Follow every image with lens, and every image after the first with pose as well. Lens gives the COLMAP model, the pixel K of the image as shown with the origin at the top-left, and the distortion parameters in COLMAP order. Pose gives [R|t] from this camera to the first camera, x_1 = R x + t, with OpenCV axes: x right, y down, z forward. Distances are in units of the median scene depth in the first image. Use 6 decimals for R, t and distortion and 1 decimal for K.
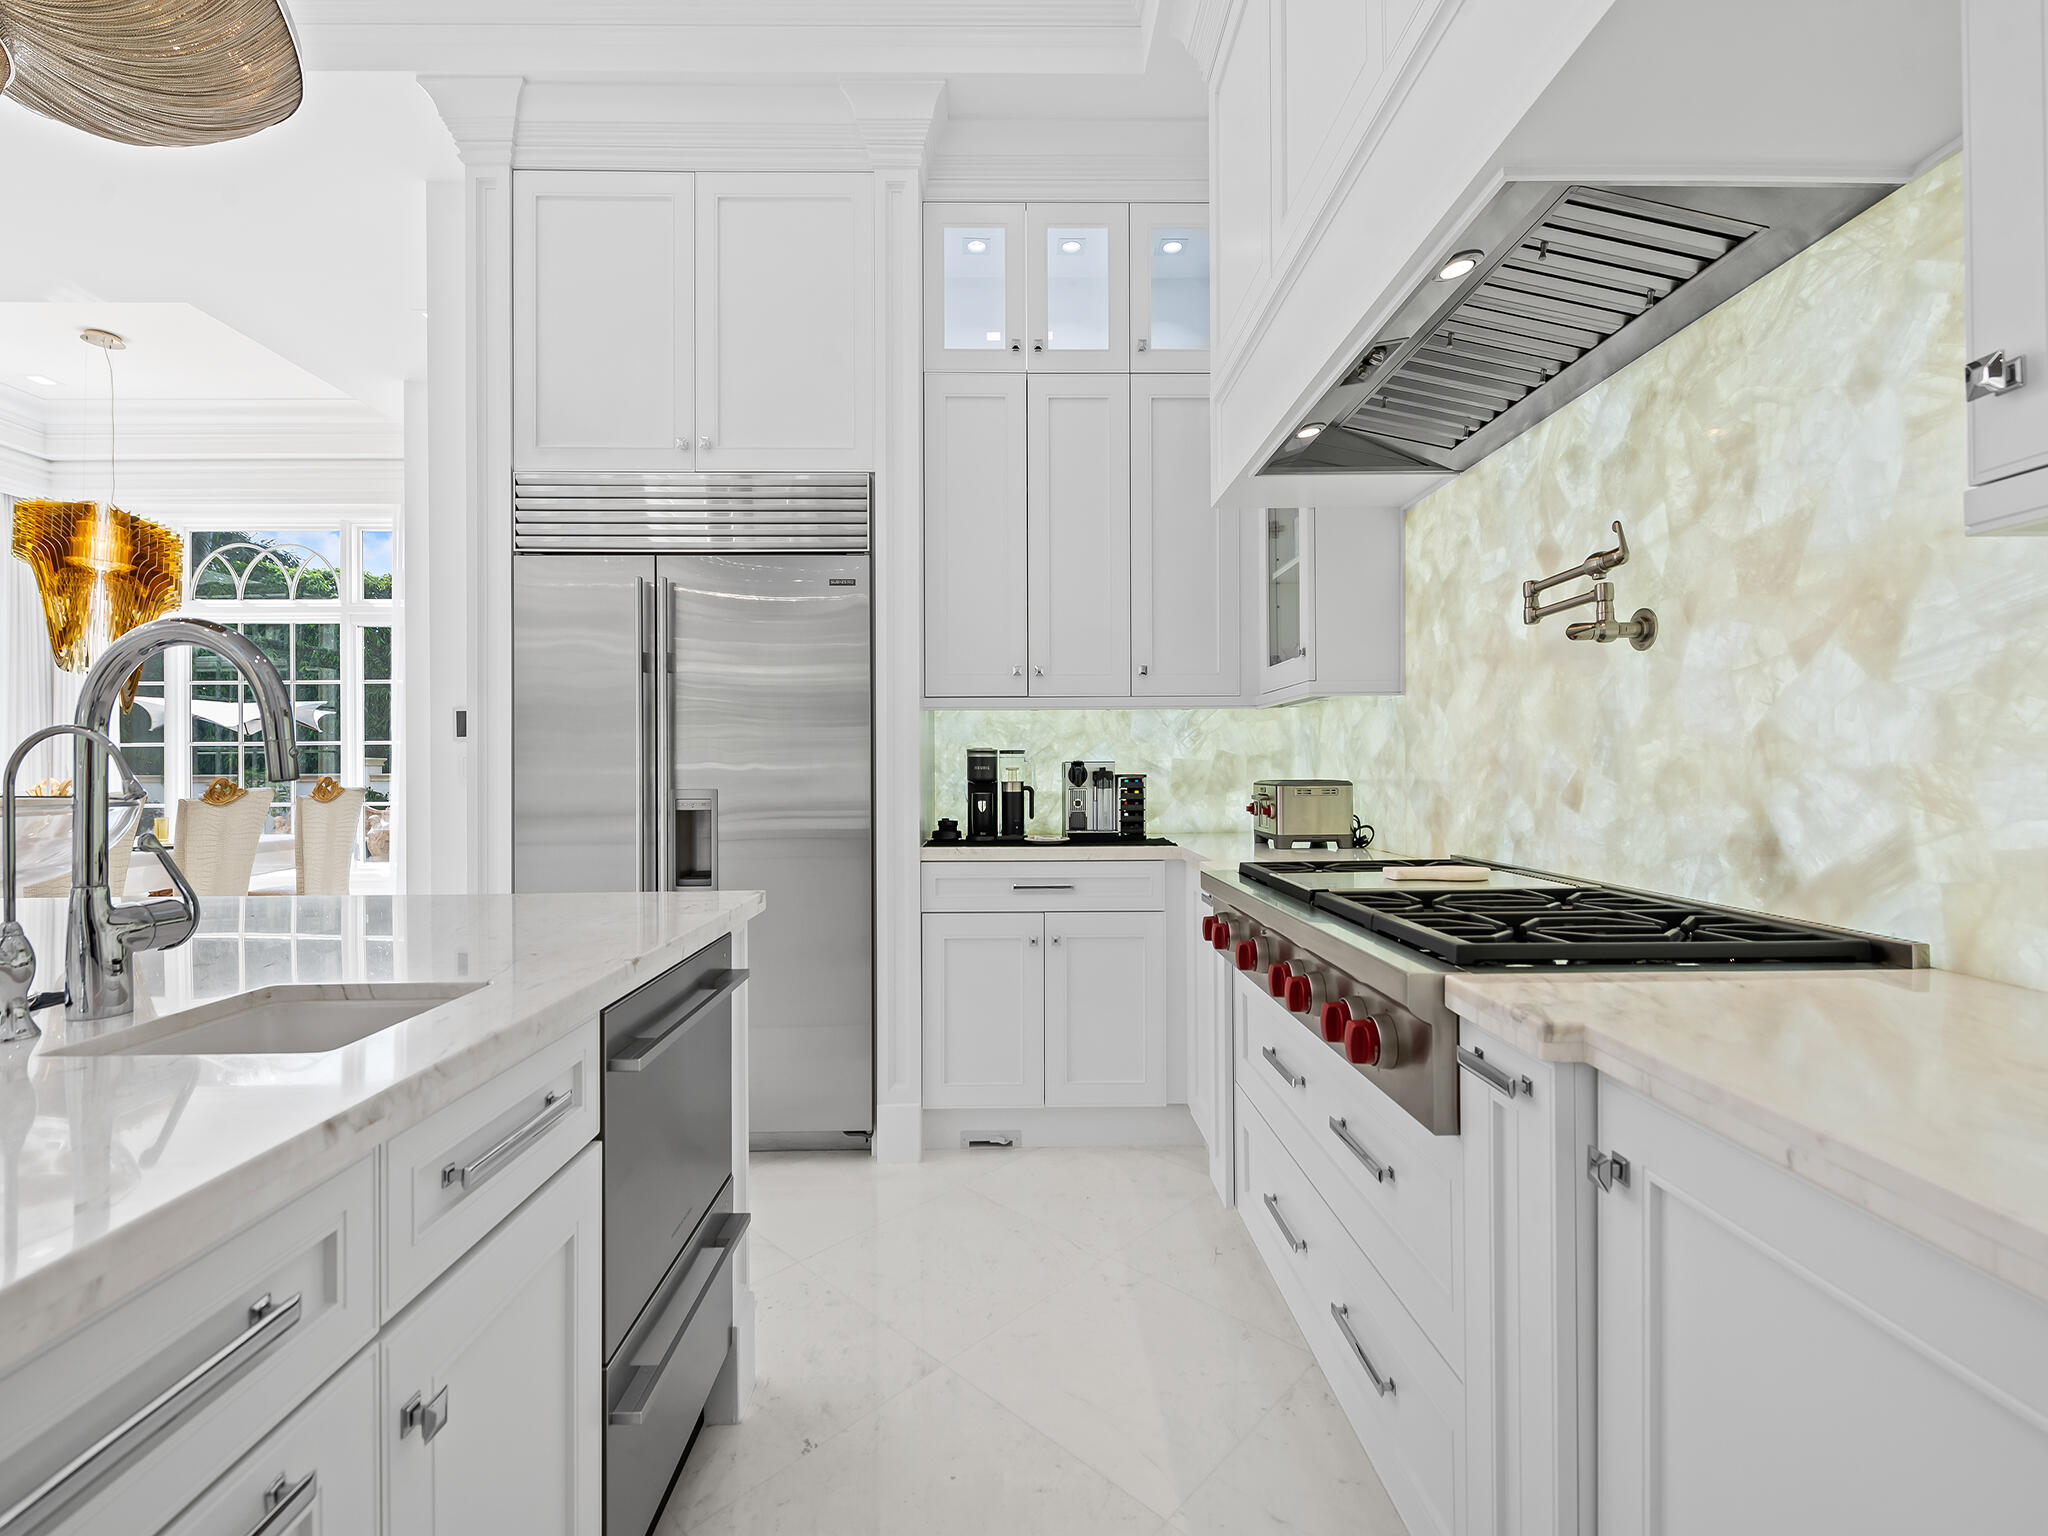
lens RADIAL K [[870.9, 0, 1018.6], [0, 870.9, 768.7], [0, 0, 1]] dist [0.002750, -0.001000]
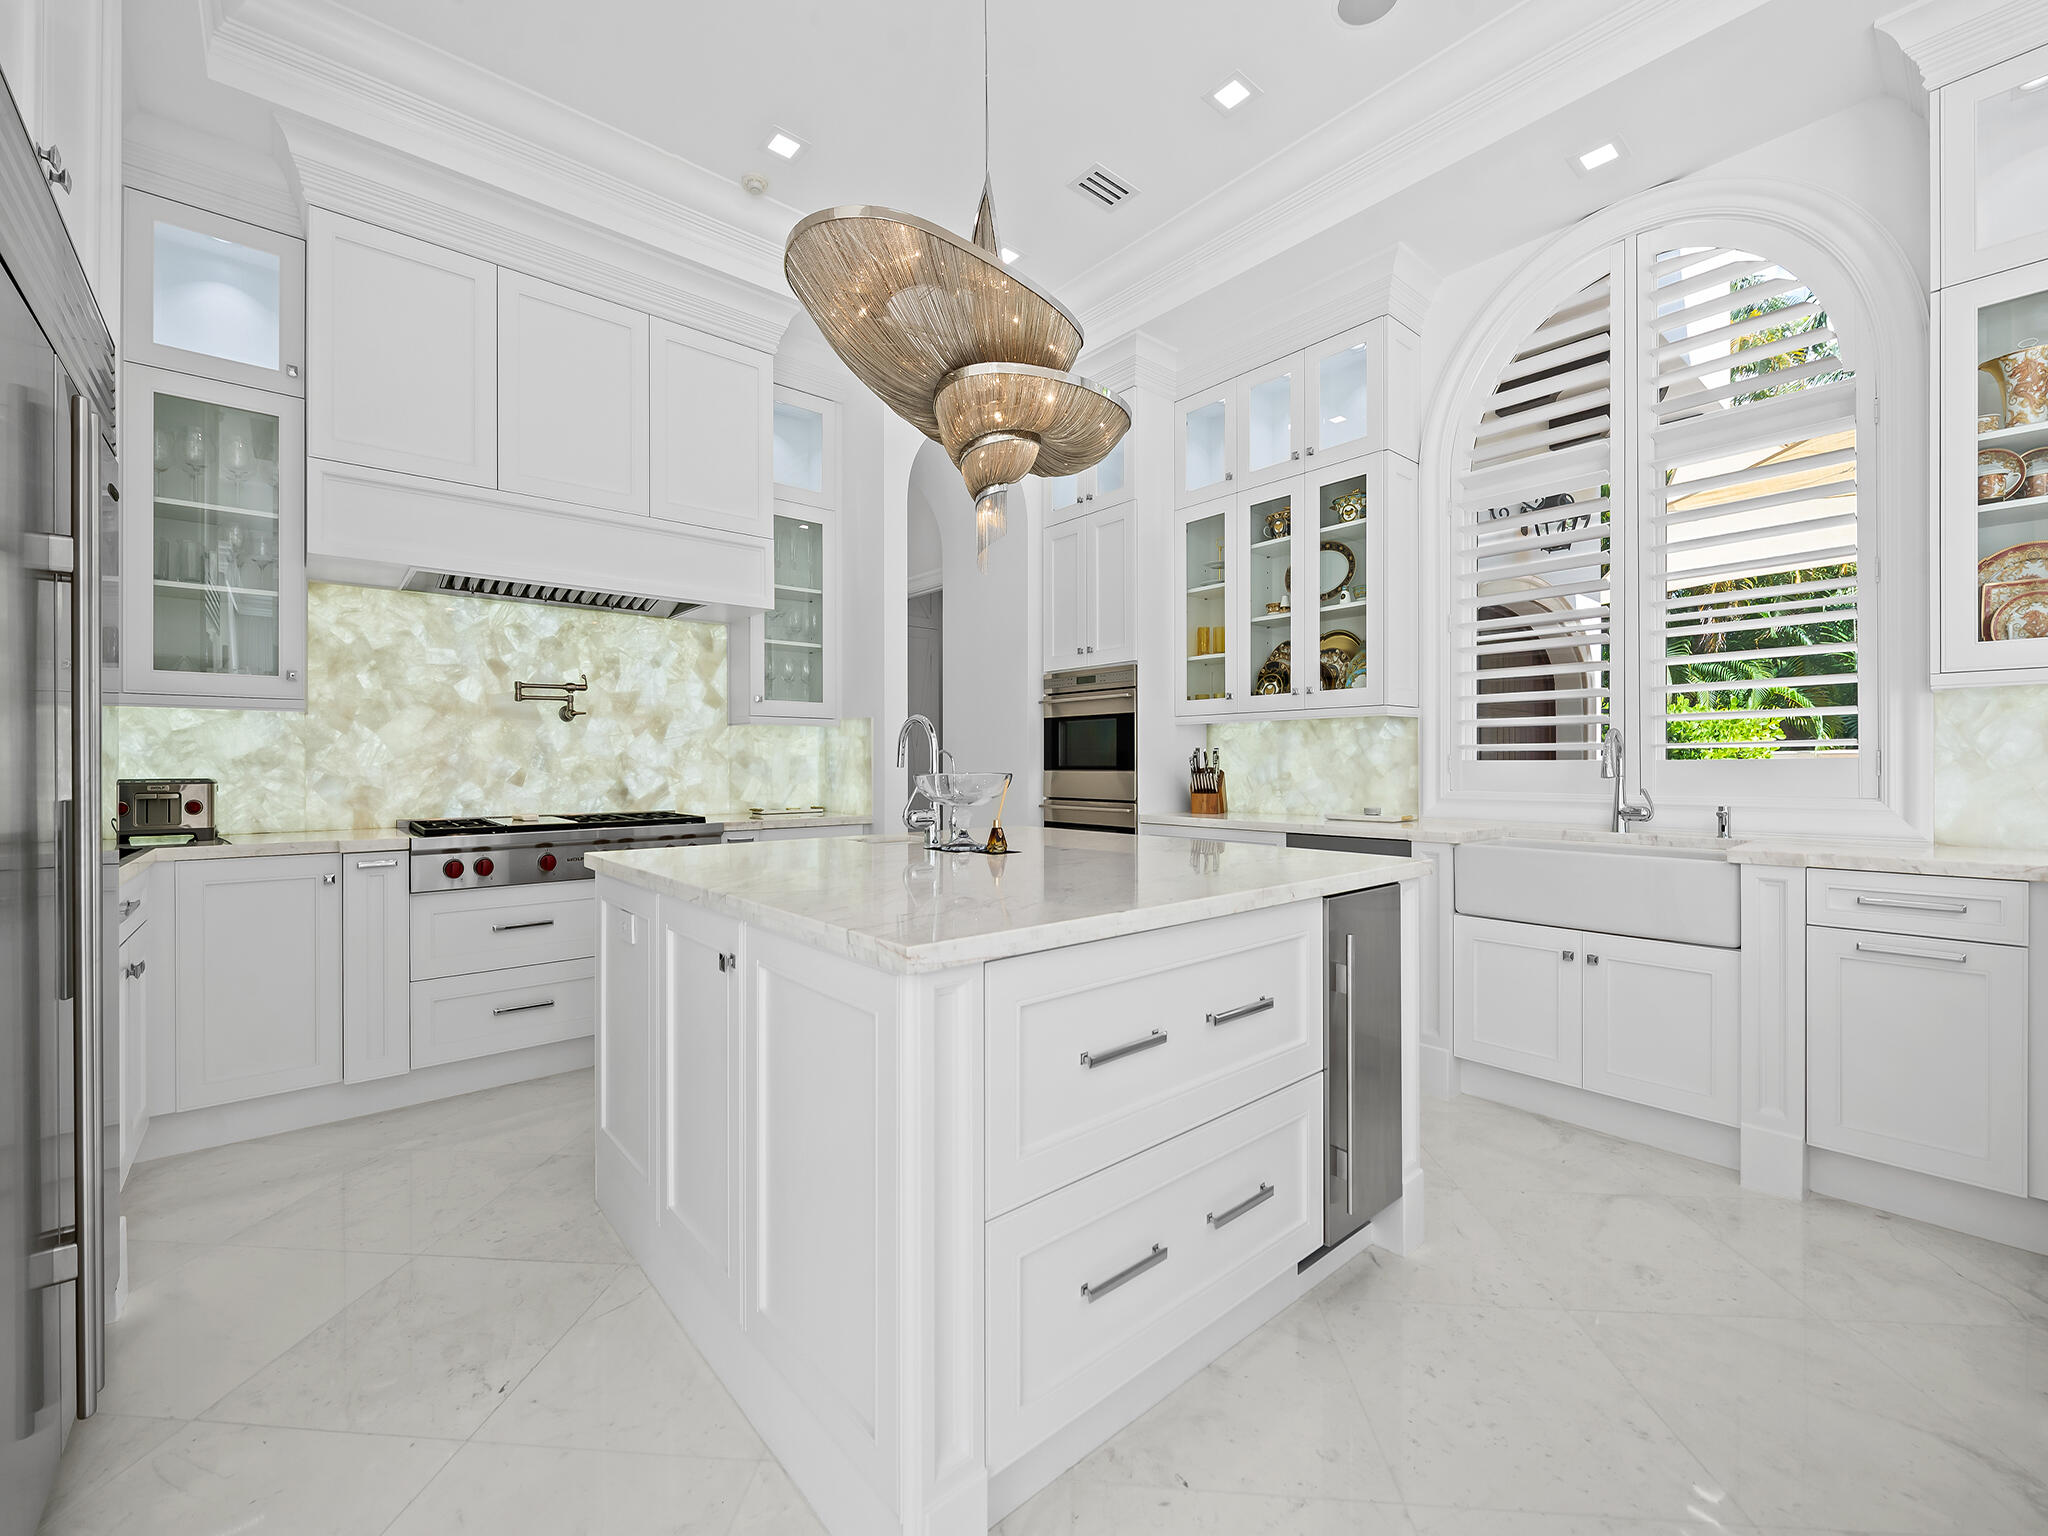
lens RADIAL K [[870.9, 0, 1019.5], [0, 870.9, 763.6], [0, 0, 1]] dist [0.002750, -0.001000]
pose [[-0.633229, 0.004568, 0.773951, -1.737638], [0.003088, 0.999990, -0.003376, 0.001358], [-0.773959, 0.000253, -0.633236, 1.296845]]
